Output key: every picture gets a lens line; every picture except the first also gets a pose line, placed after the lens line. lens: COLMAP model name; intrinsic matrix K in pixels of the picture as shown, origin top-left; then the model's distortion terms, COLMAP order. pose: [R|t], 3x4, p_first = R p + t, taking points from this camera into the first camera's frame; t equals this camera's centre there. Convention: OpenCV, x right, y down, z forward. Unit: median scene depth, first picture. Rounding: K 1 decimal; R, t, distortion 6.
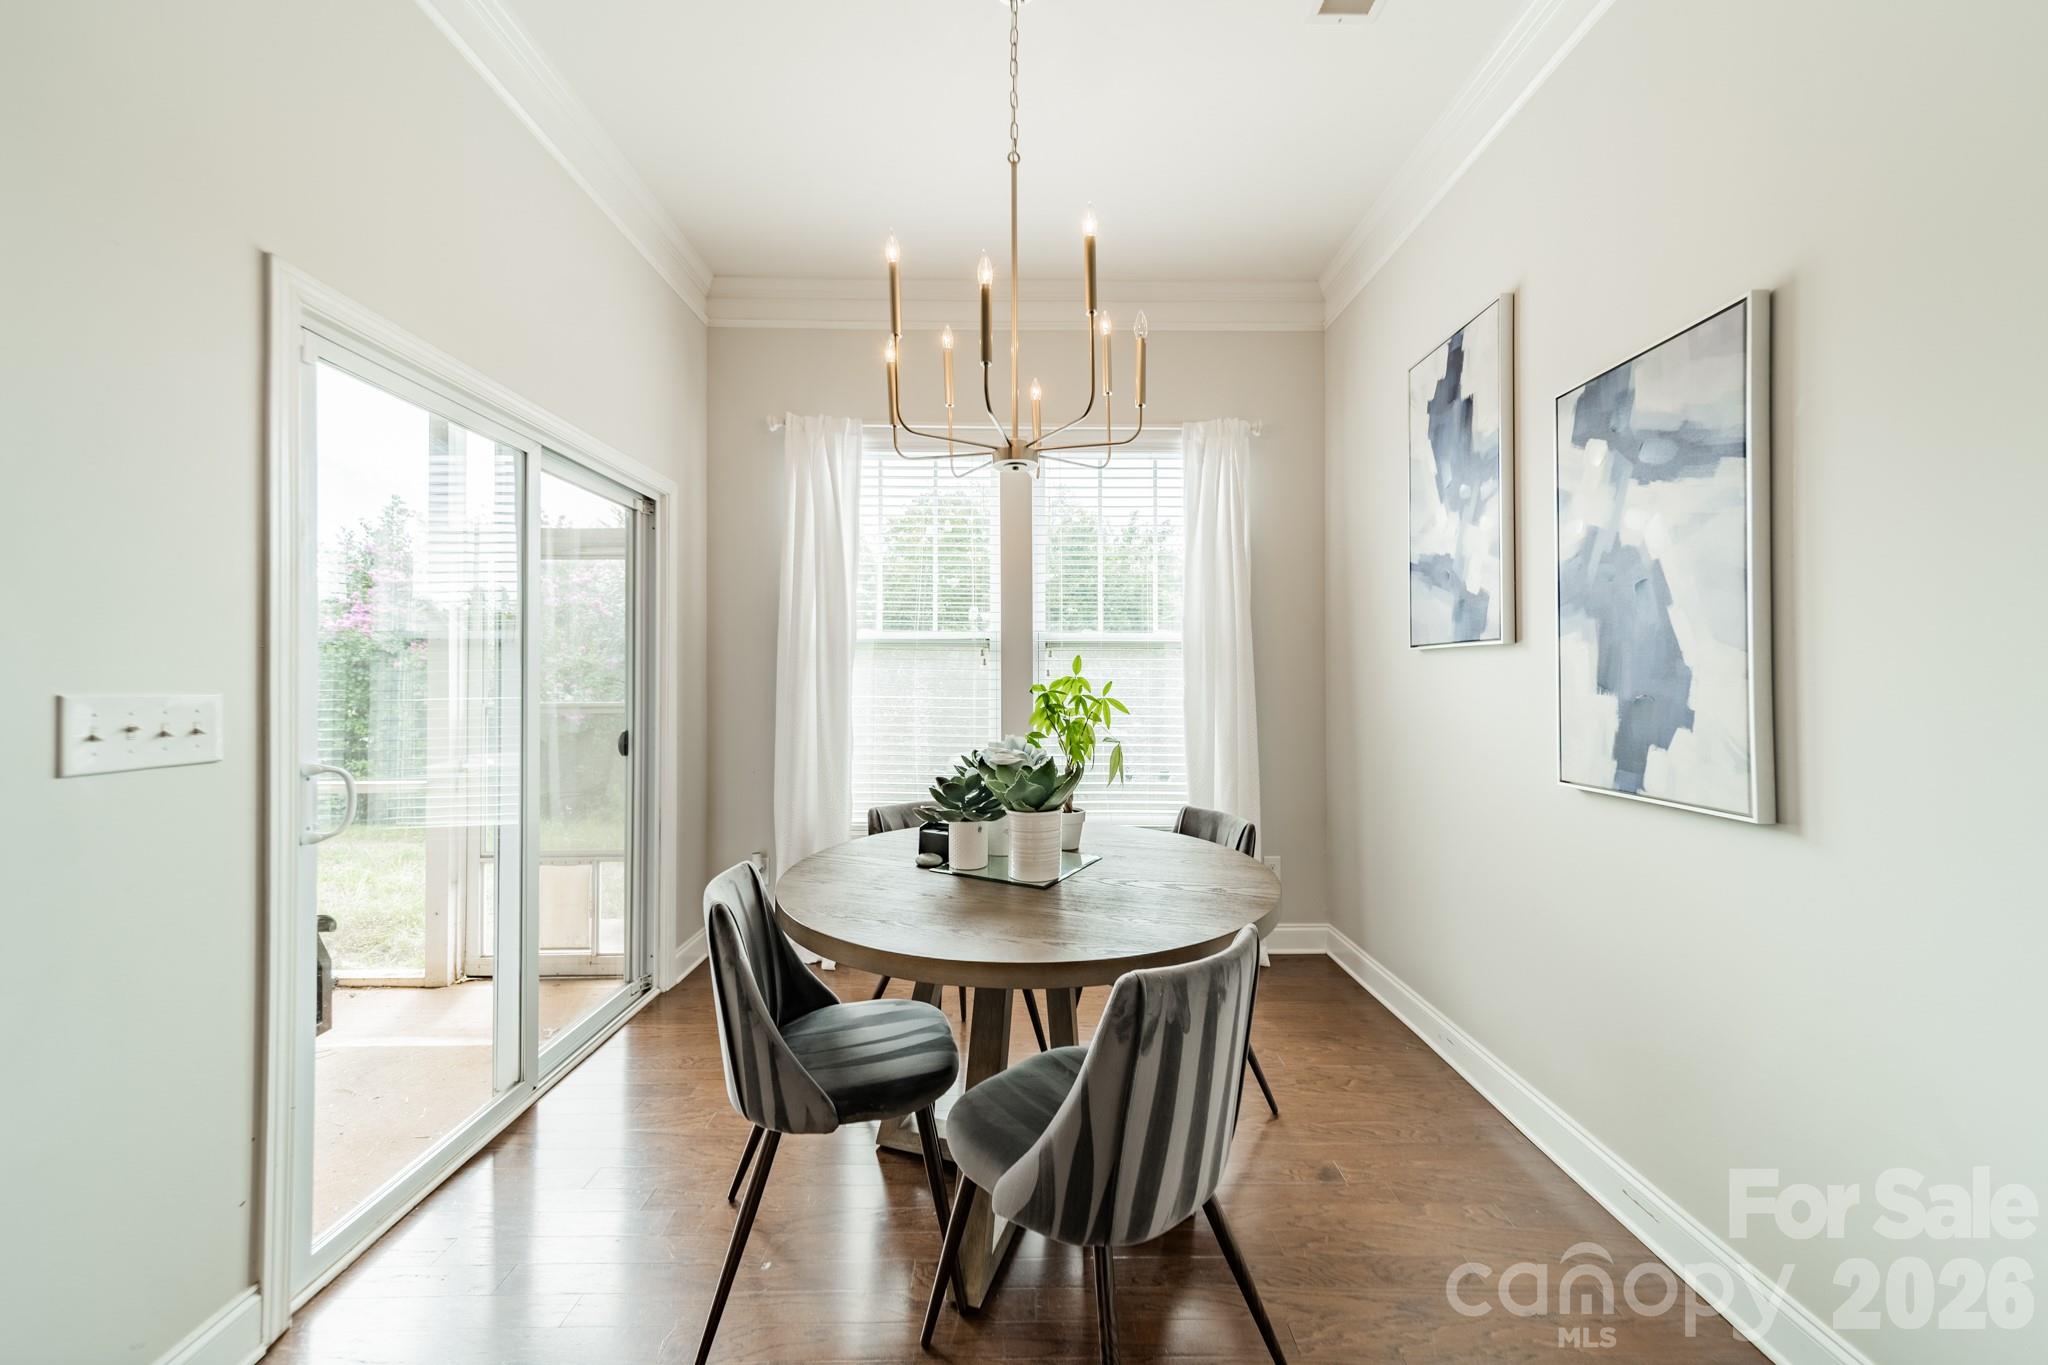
lens RADIAL K [[720.5, 0, 1031.3], [0, 720.5, 678.5], [0, 0, 1]] dist [0.005835, -0.000043]
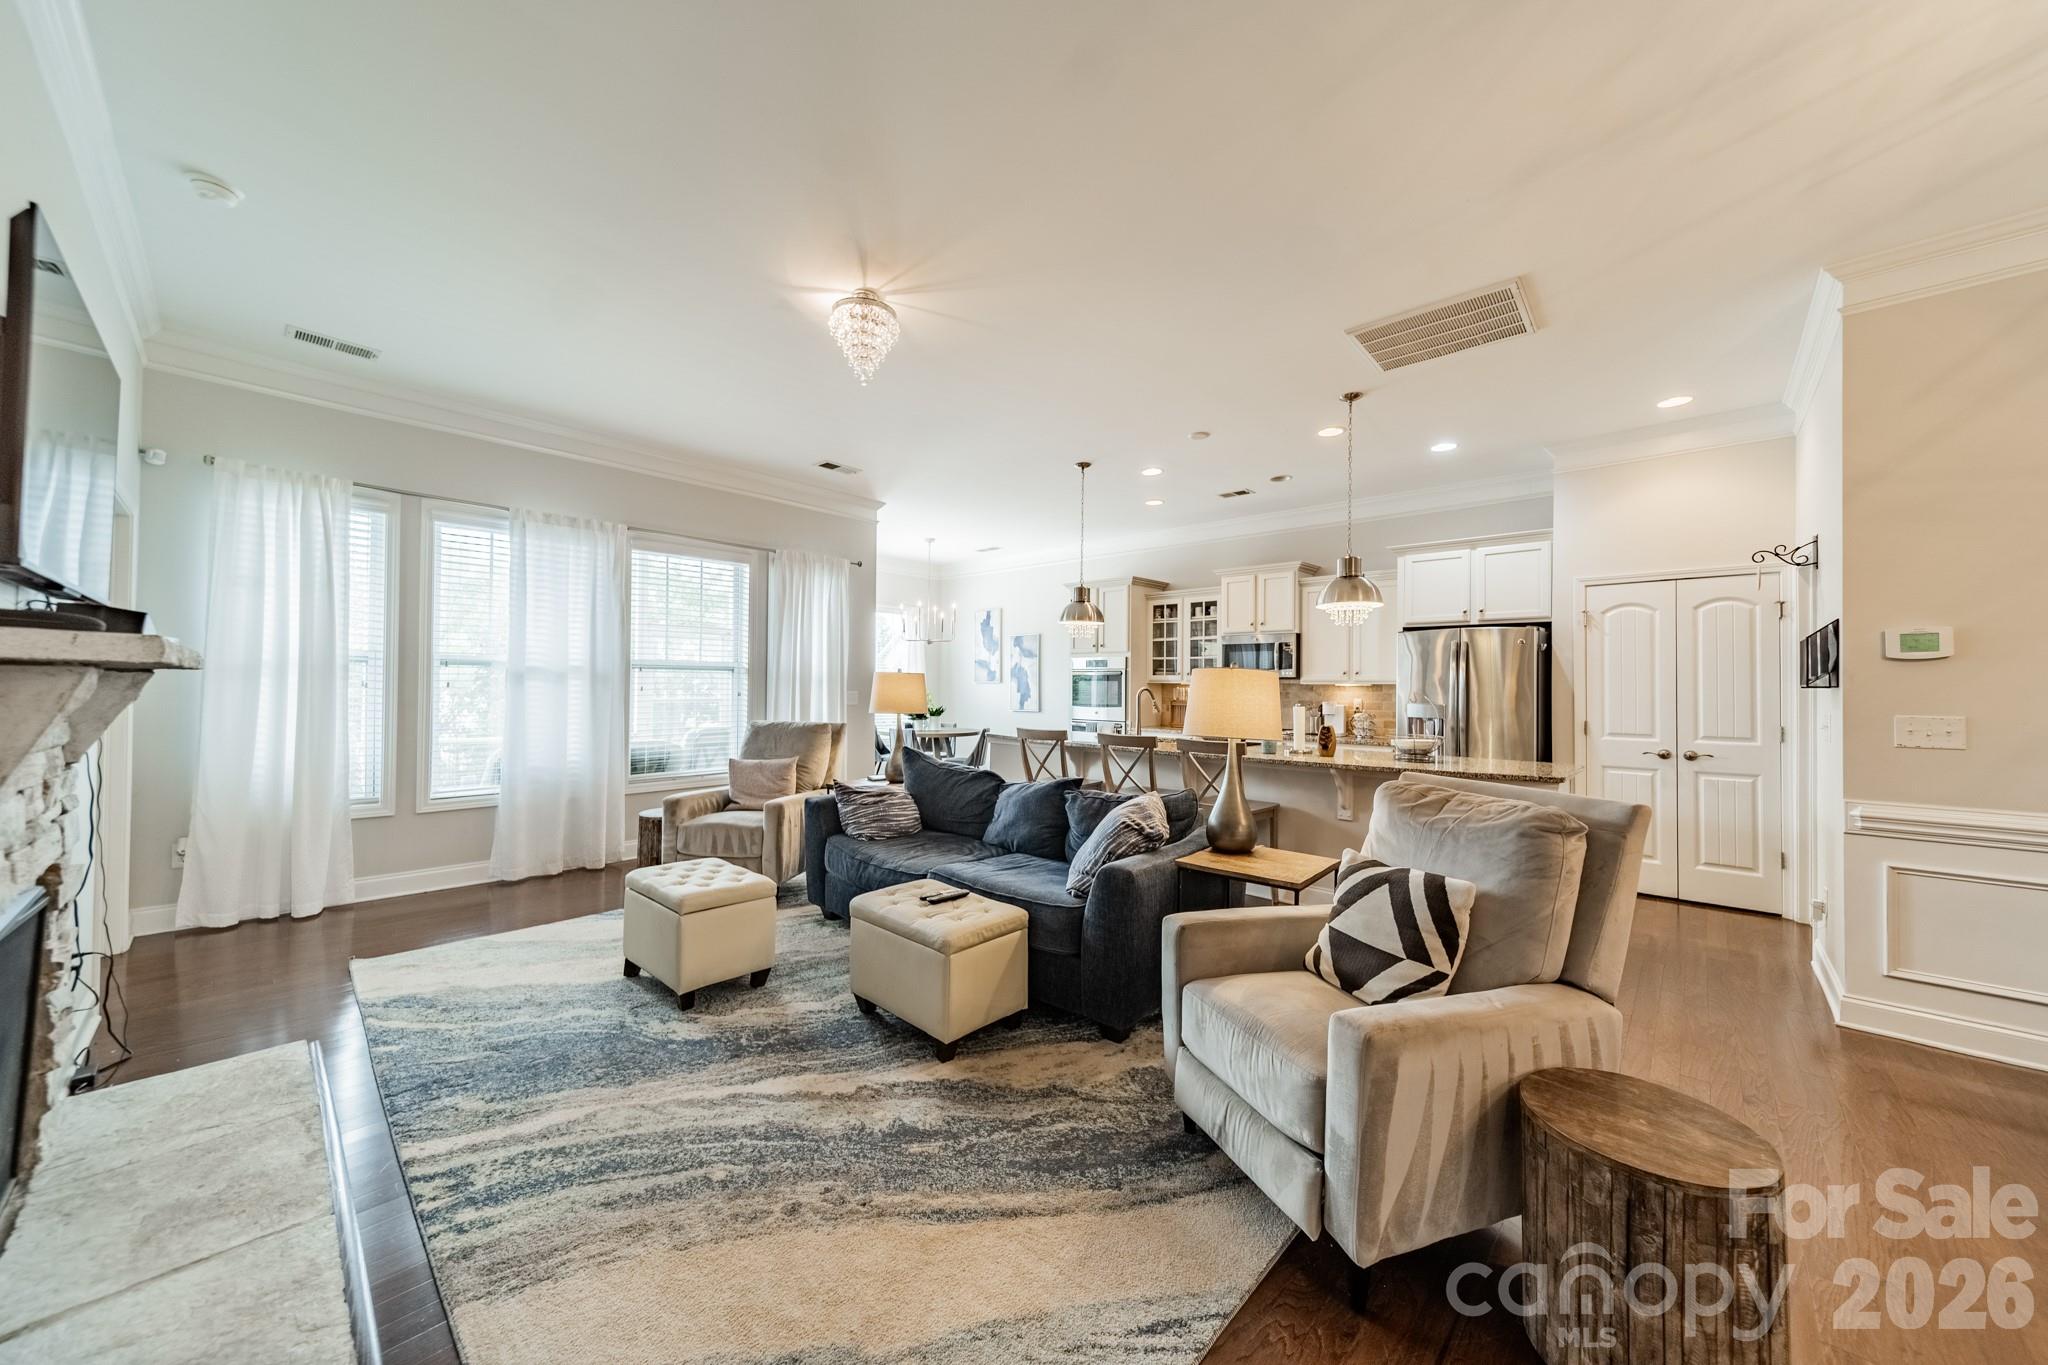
lens RADIAL K [[720.5, 0, 1031.3], [0, 720.5, 678.5], [0, 0, 1]] dist [0.005835, -0.000043]
pose [[0.692594, 0.011668, 0.721234, -2.510632], [-0.005064, 0.999923, -0.011314, -0.020512], [-0.721310, 0.004184, 0.692600, -2.331942]]
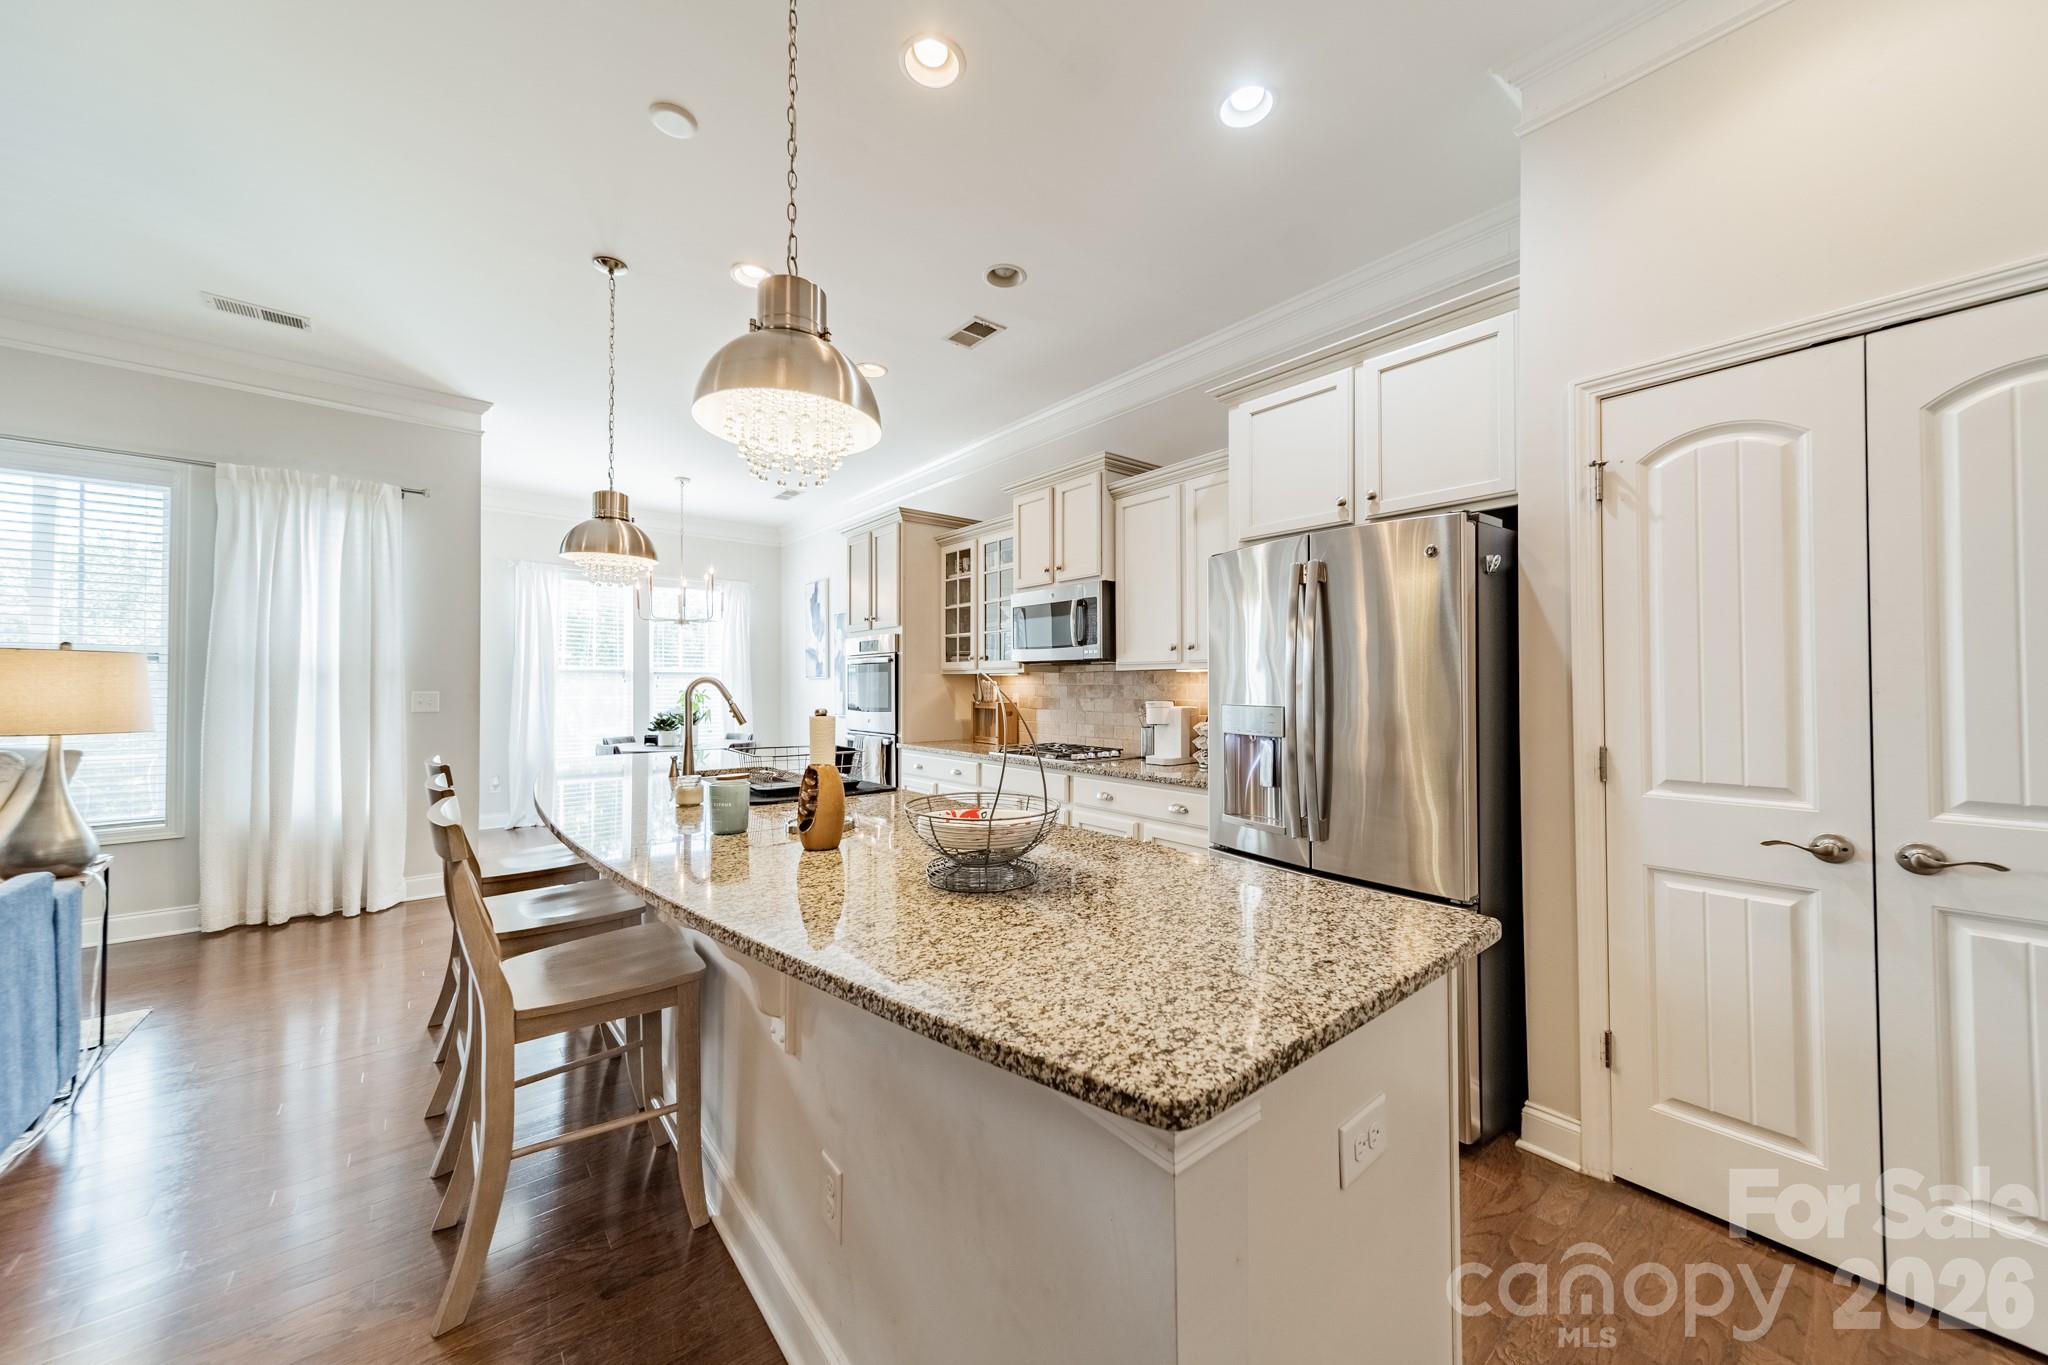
lens RADIAL K [[720.7, 0, 1035.6], [0, 720.7, 679.8], [0, 0, 1]] dist [0.005823, 0.000135]
pose [[0.779795, 0.002884, 0.626028, -0.710236], [0.004658, 0.999935, -0.010408, 0.002459], [-0.626017, 0.011032, 0.779731, -2.267817]]
